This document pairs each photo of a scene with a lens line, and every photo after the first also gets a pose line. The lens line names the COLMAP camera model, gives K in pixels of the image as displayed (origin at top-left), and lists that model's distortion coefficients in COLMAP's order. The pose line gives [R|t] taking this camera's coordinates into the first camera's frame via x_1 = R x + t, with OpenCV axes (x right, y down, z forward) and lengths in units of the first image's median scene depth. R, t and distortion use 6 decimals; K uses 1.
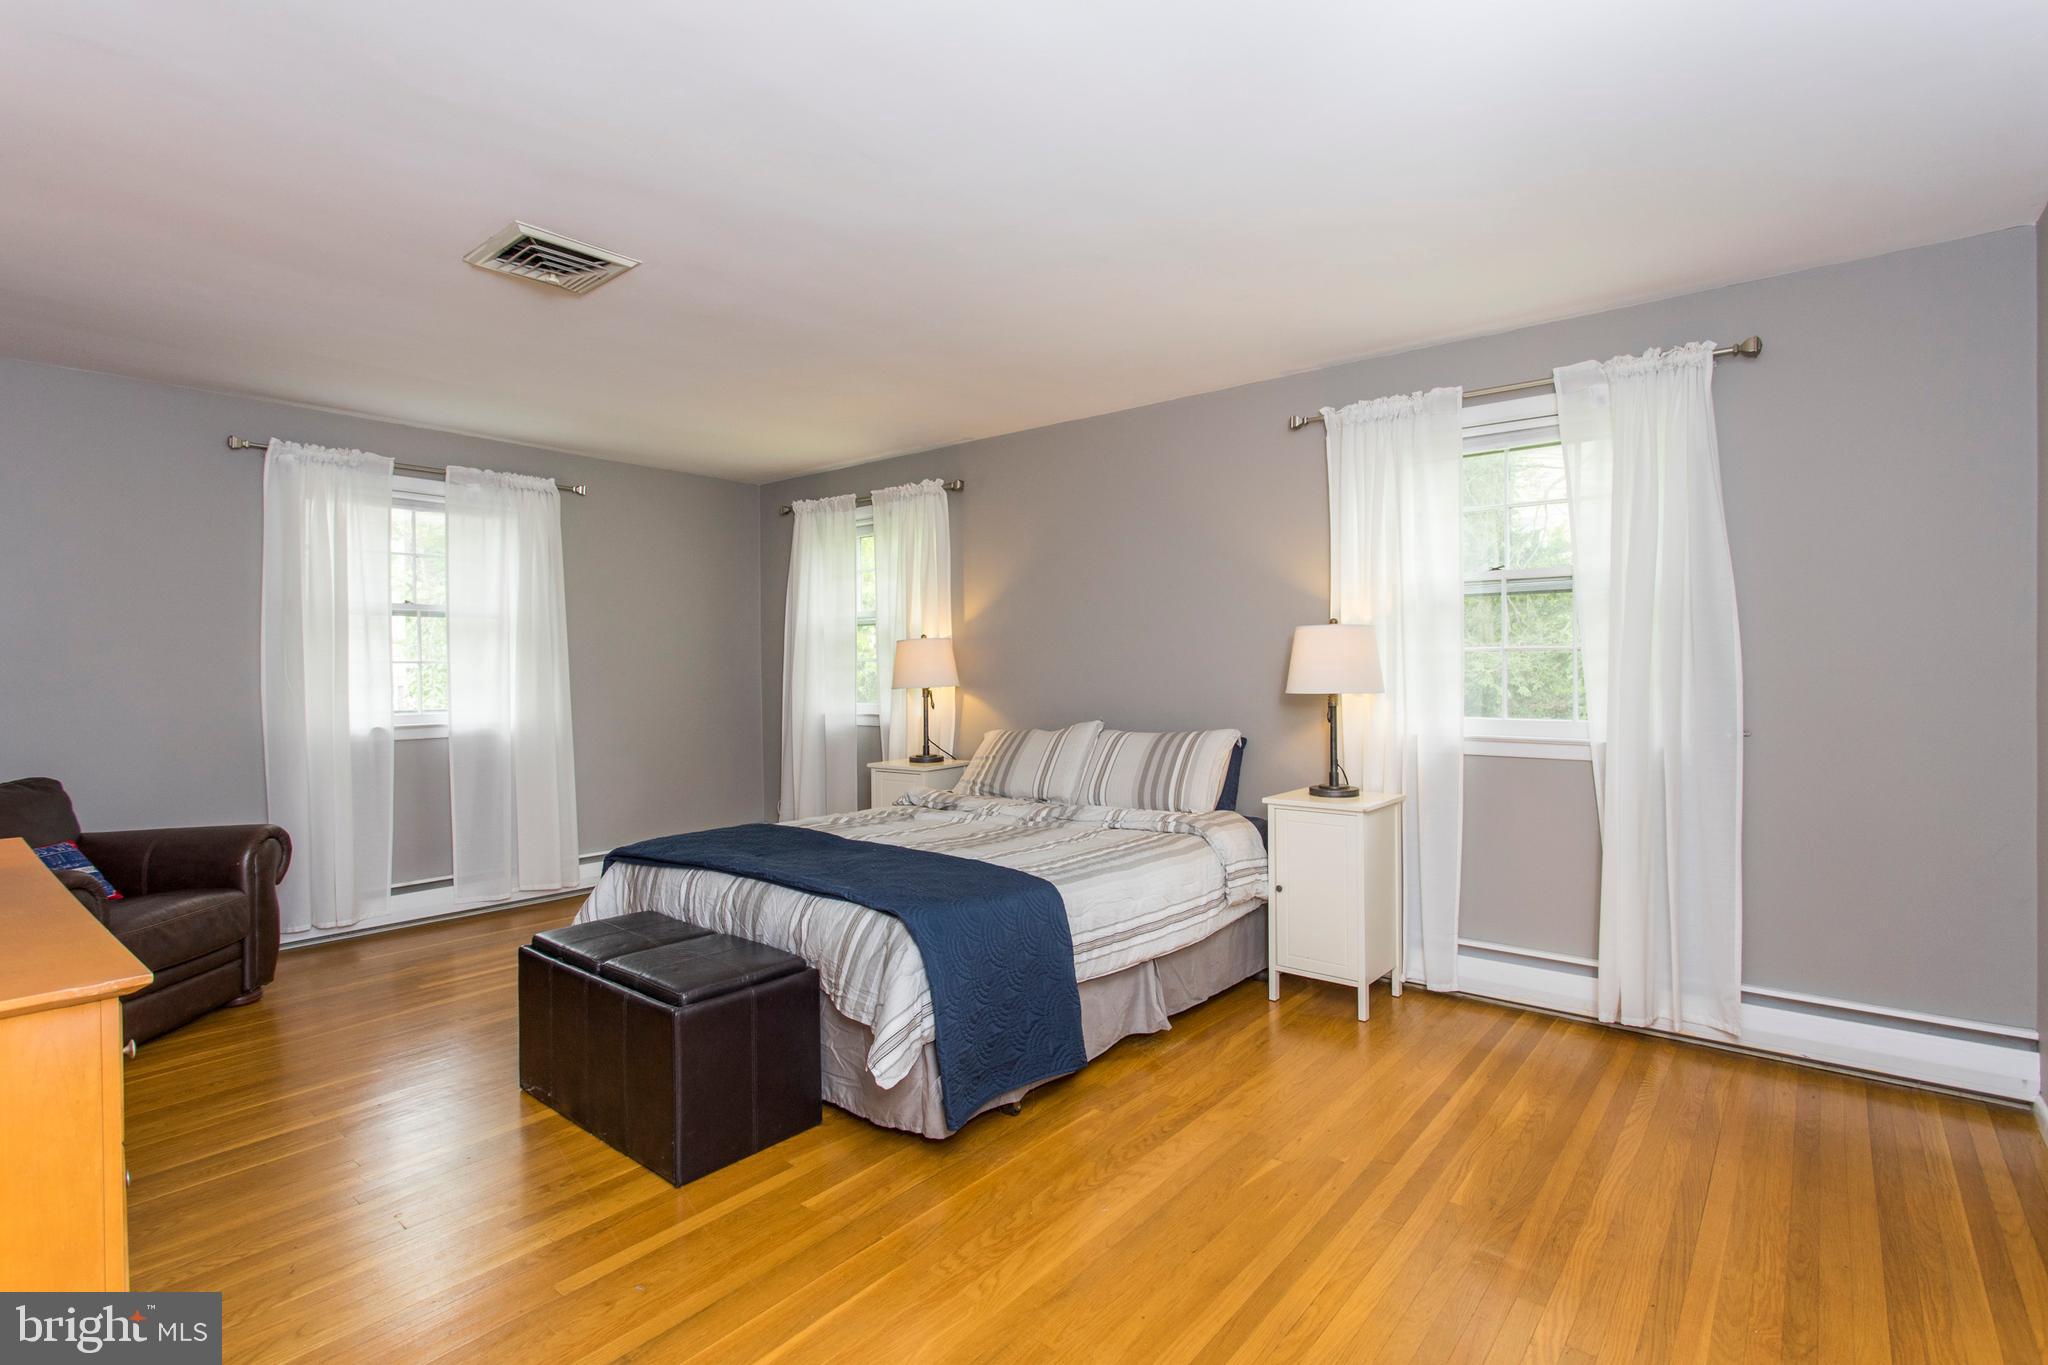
lens RADIAL K [[973.8, 0, 1034.3], [0, 973.8, 674.0], [0, 0, 1]] dist [-0.002197, -0.000319]
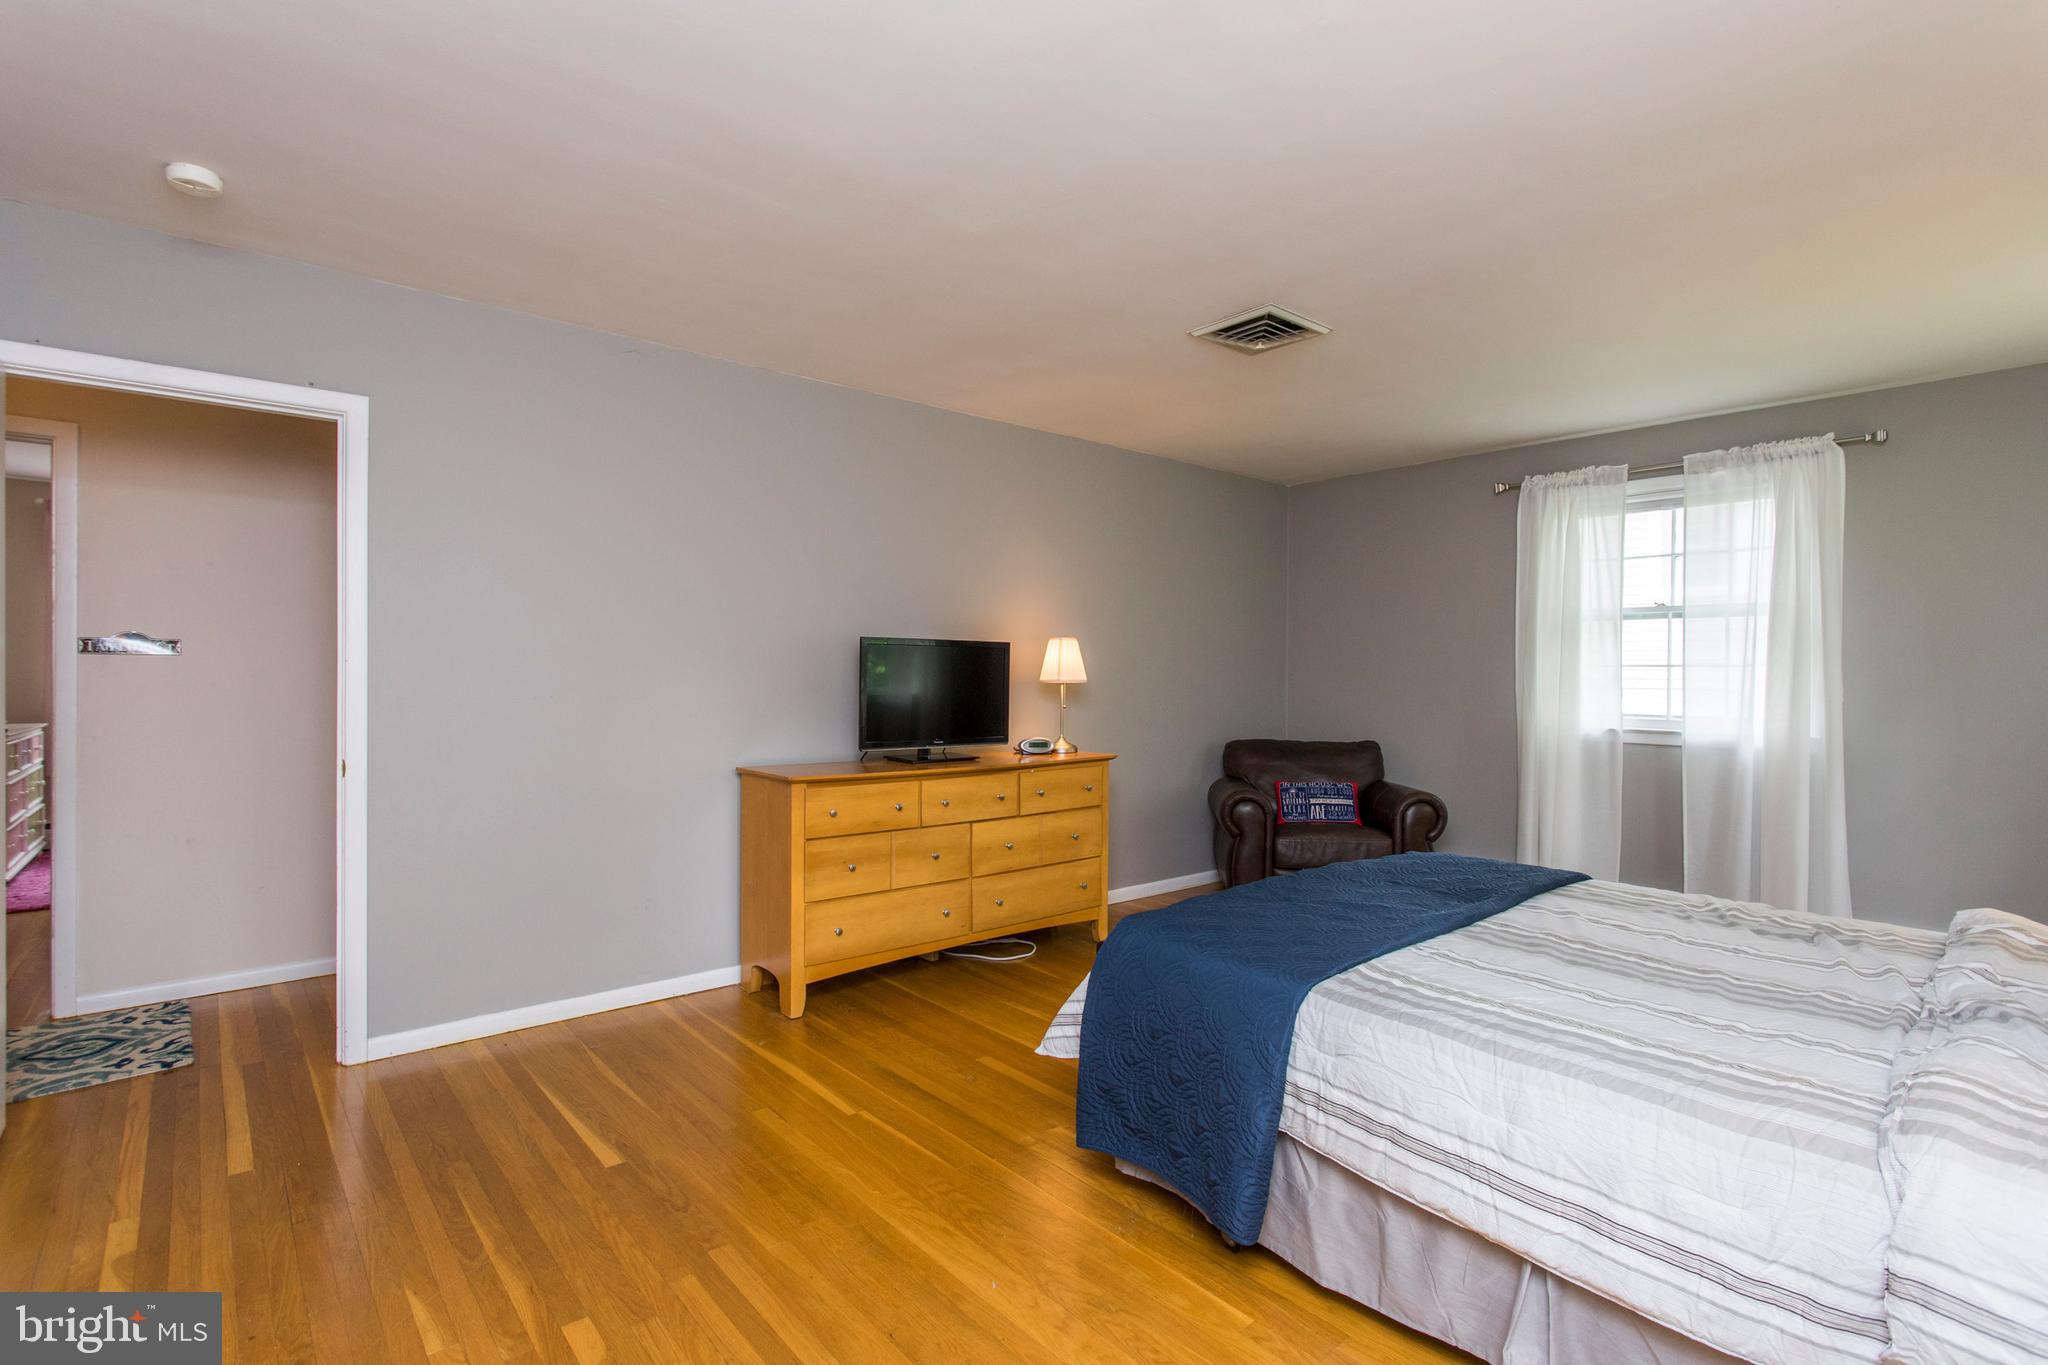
lens RADIAL K [[973.8, 0, 1034.3], [0, 973.8, 674.0], [0, 0, 1]] dist [-0.002197, -0.000319]
pose [[-0.178745, 0.008209, -0.983861, 0.451149], [-0.013119, 0.999856, 0.010726, -0.006211], [0.983808, 0.014824, -0.178611, 0.575903]]
